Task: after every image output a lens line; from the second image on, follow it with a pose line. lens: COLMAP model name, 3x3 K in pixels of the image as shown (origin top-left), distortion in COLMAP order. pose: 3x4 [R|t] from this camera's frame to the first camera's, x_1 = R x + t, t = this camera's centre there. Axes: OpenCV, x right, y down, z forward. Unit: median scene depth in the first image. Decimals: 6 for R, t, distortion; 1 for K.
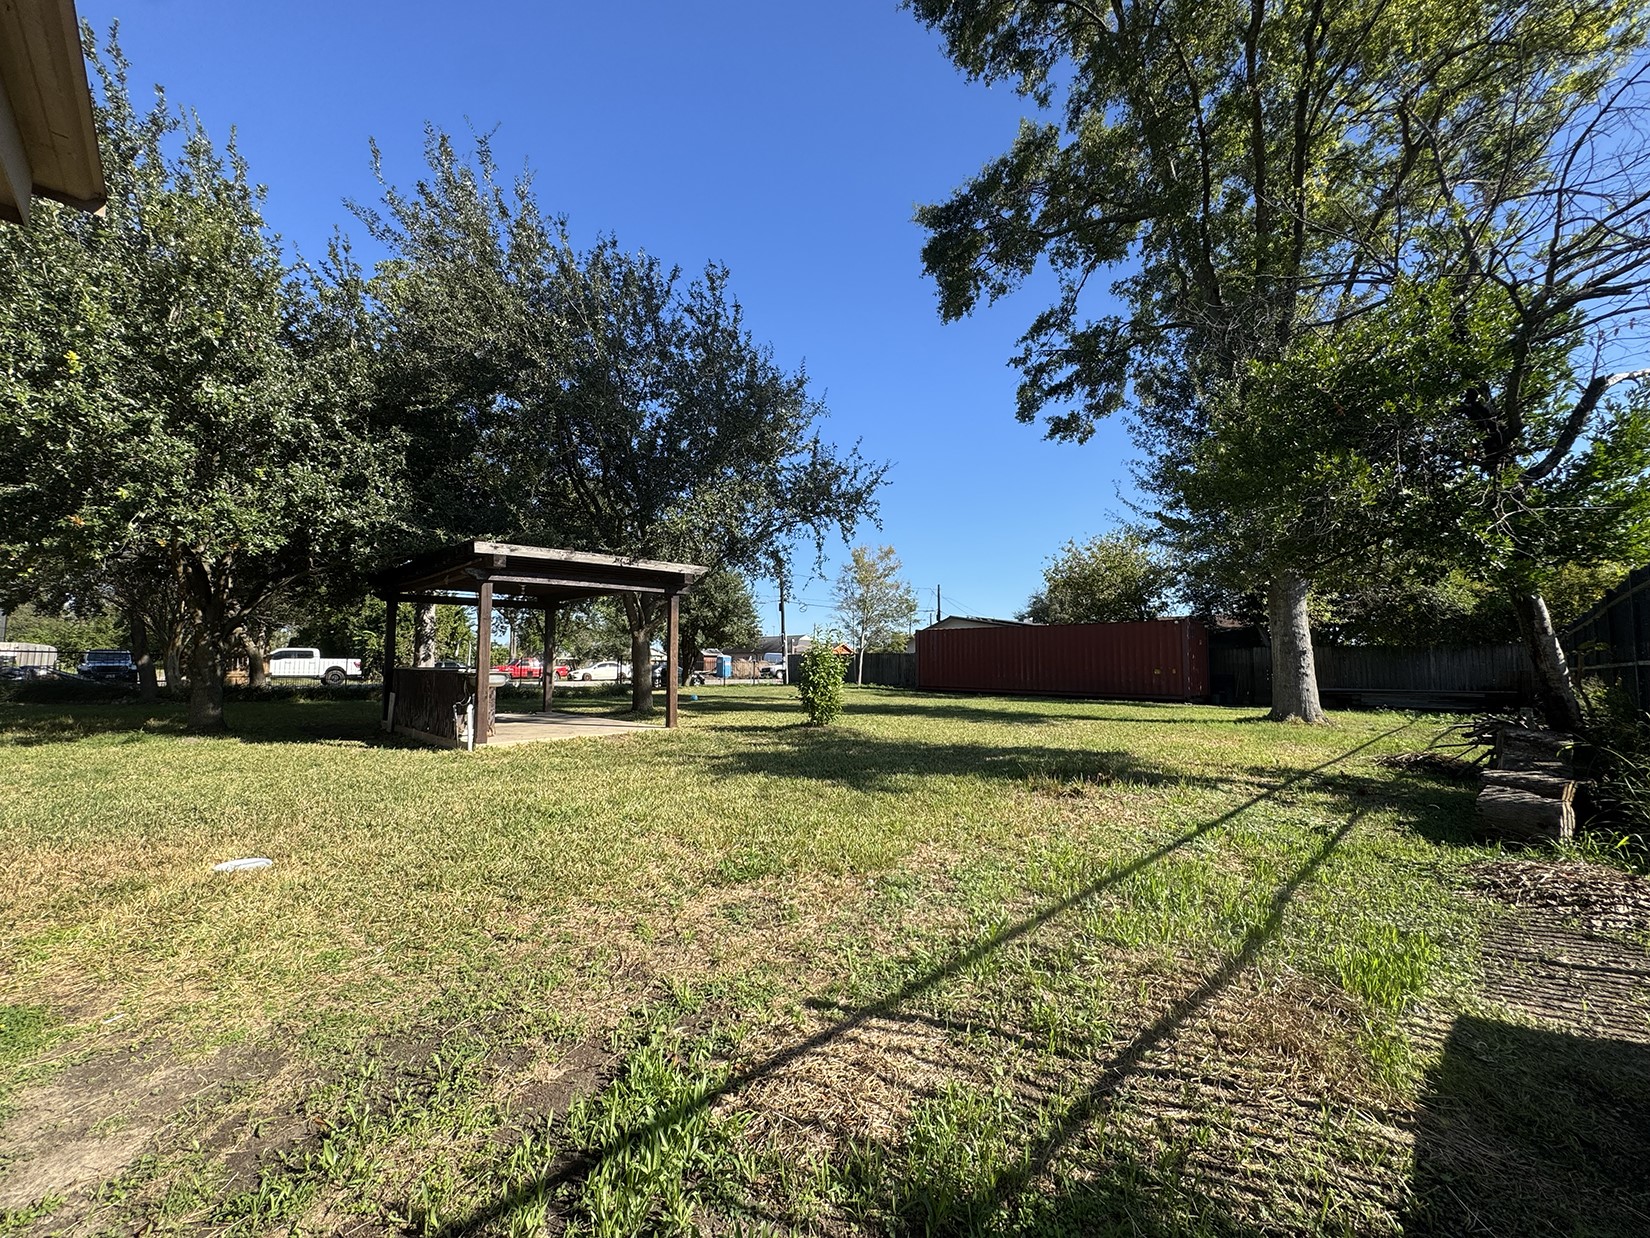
lens RADIAL K [[659.7, 0, 825.0], [0, 659.7, 619.0], [0, 0, 1]] dist [-0.004140, -0.000515]
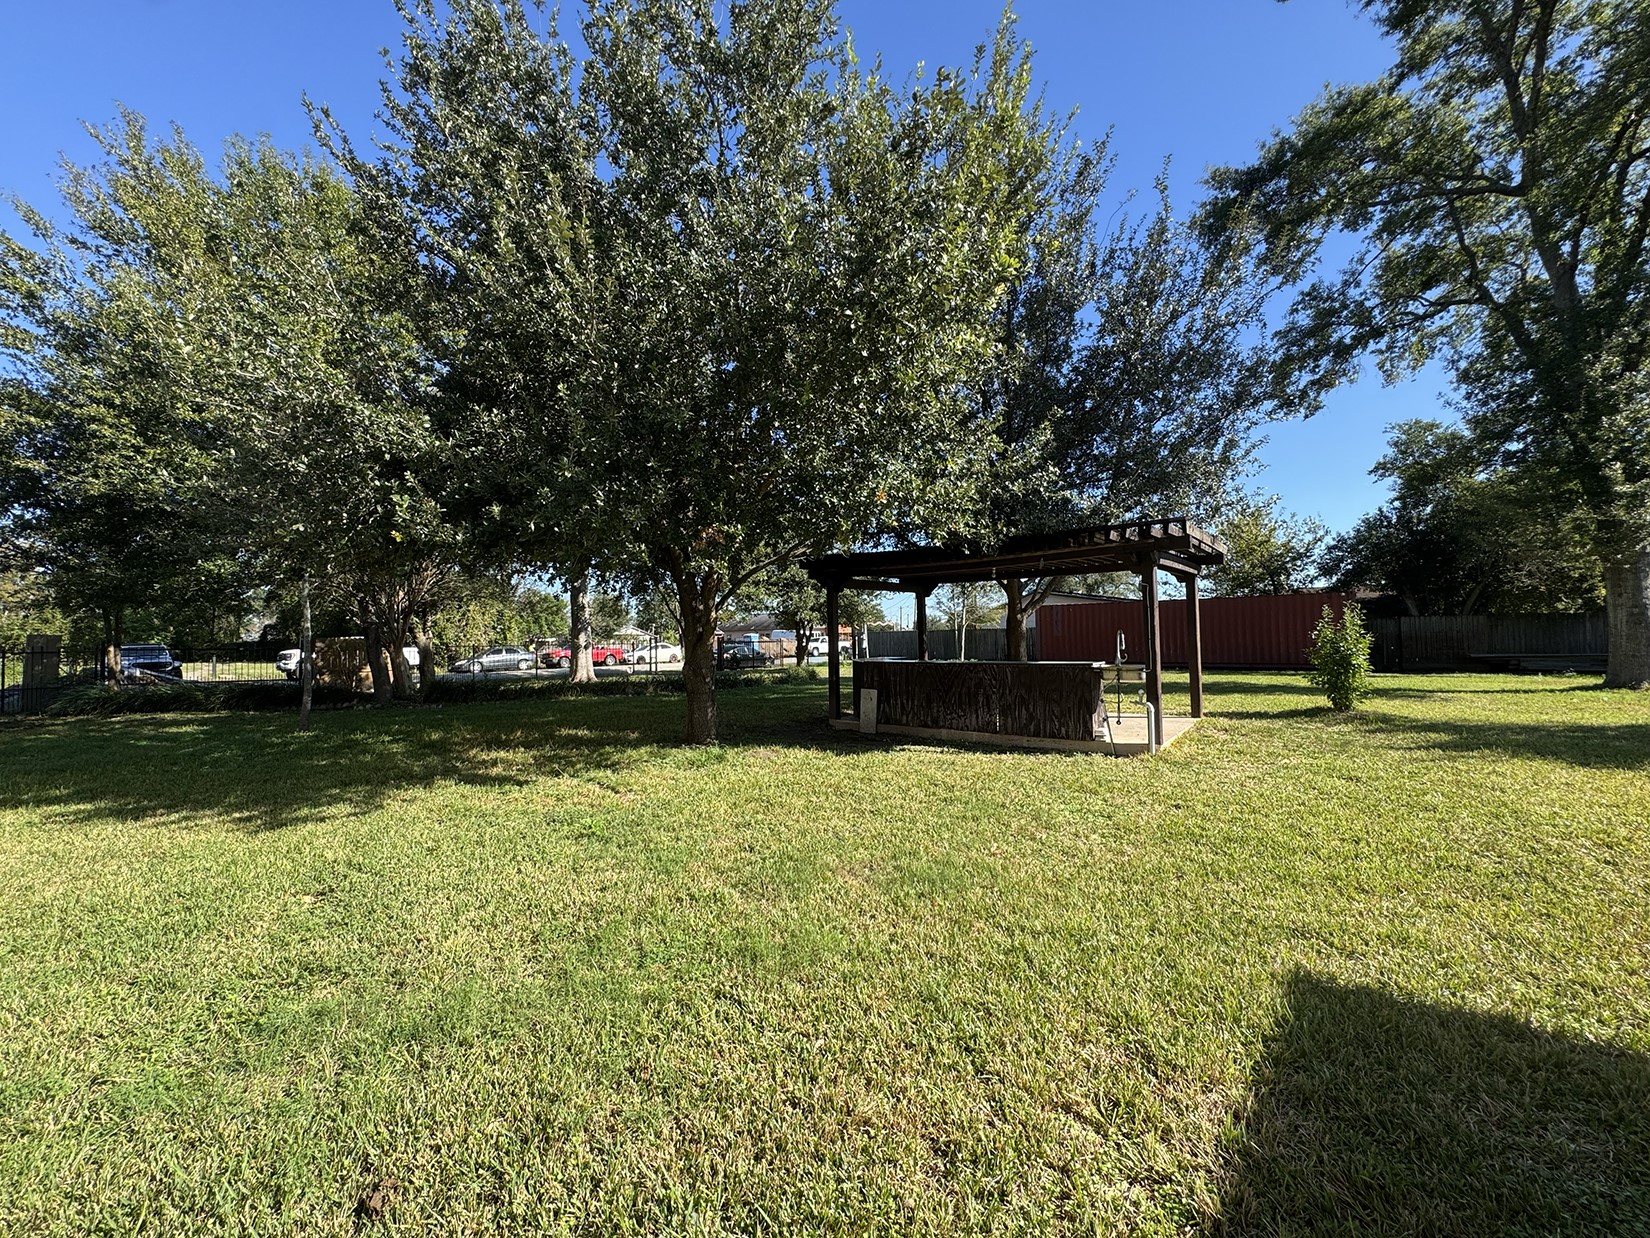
lens RADIAL K [[659.7, 0, 825.0], [0, 659.7, 619.0], [0, 0, 1]] dist [-0.004140, -0.000515]
pose [[0.993446, -0.017809, 0.112905, -0.463663], [0.013455, 0.999140, 0.039208, -0.010158], [-0.113506, -0.037432, 0.992832, 0.075286]]
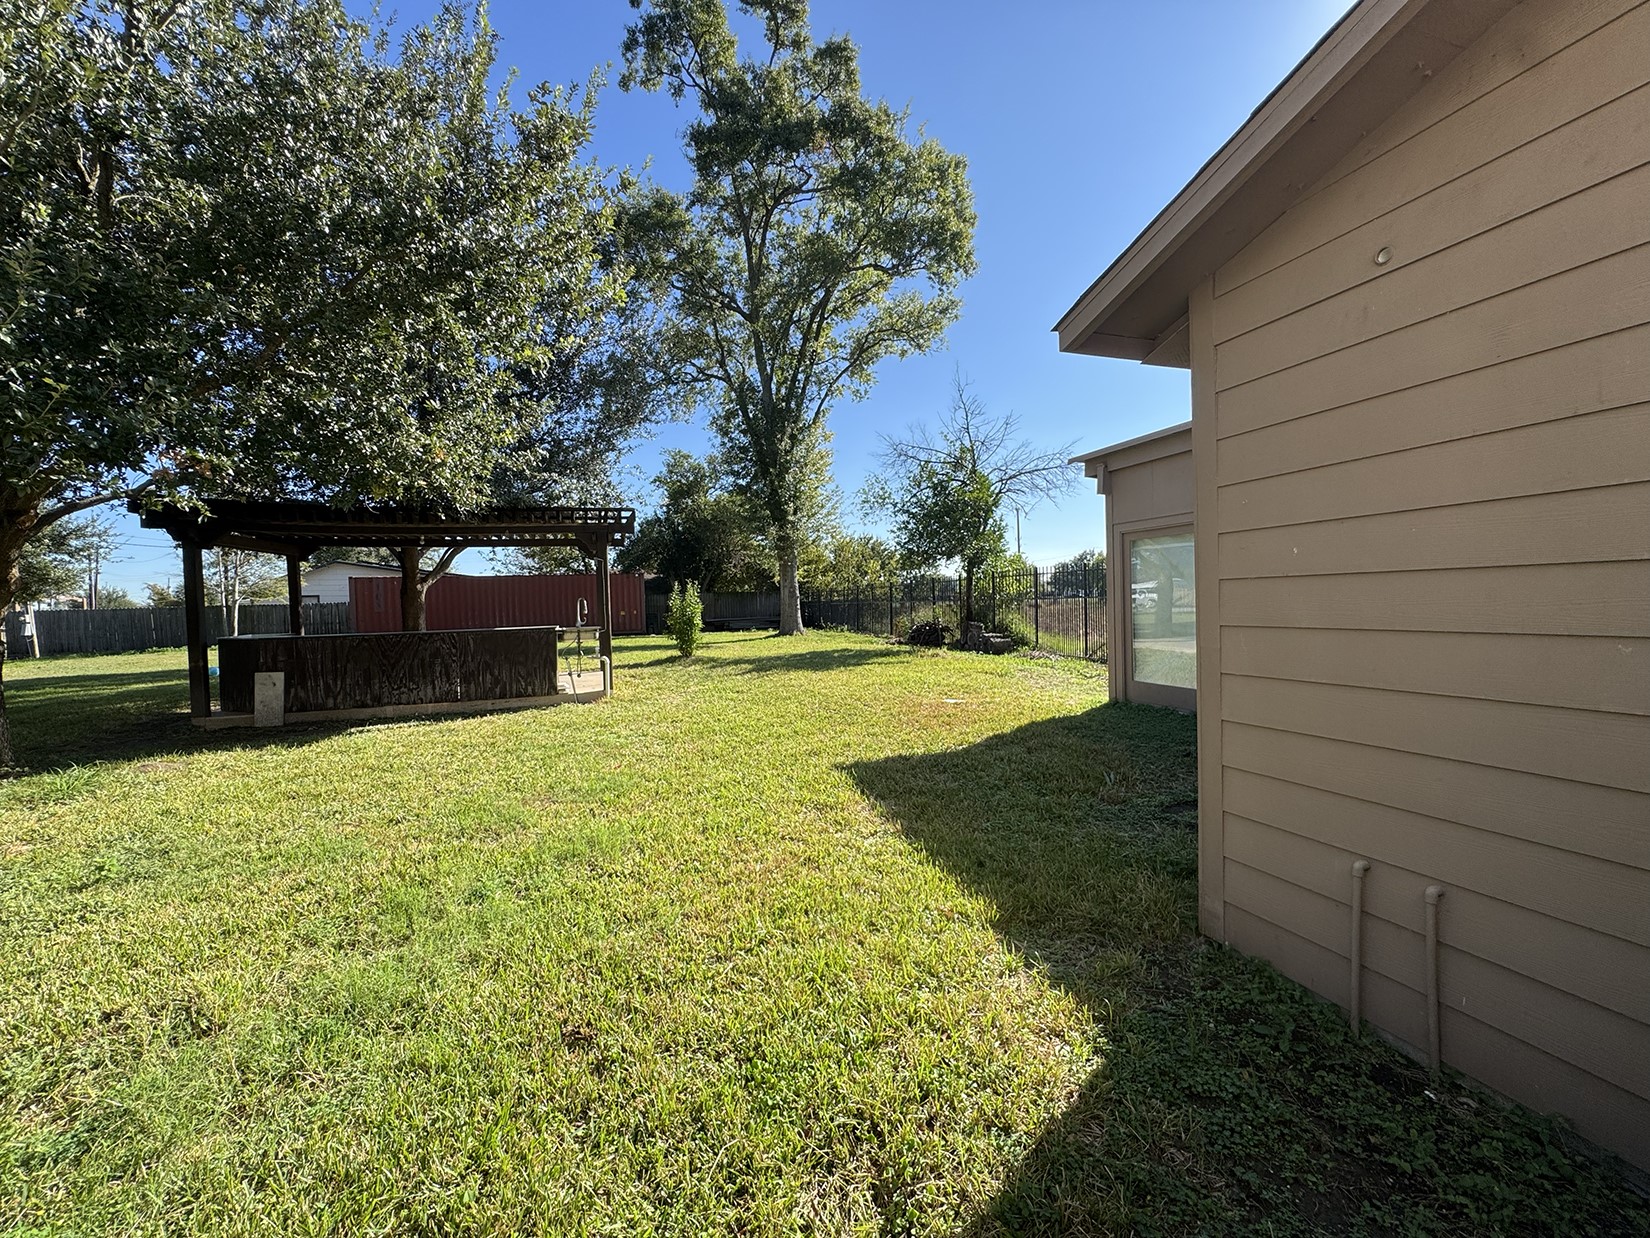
lens RADIAL K [[659.7, 0, 825.0], [0, 659.7, 619.0], [0, 0, 1]] dist [-0.004140, -0.000515]
pose [[0.435856, -0.043405, 0.898969, -0.587083], [-0.032020, 0.997456, 0.063685, -0.005892], [-0.899447, -0.056543, 0.433357, 0.087912]]
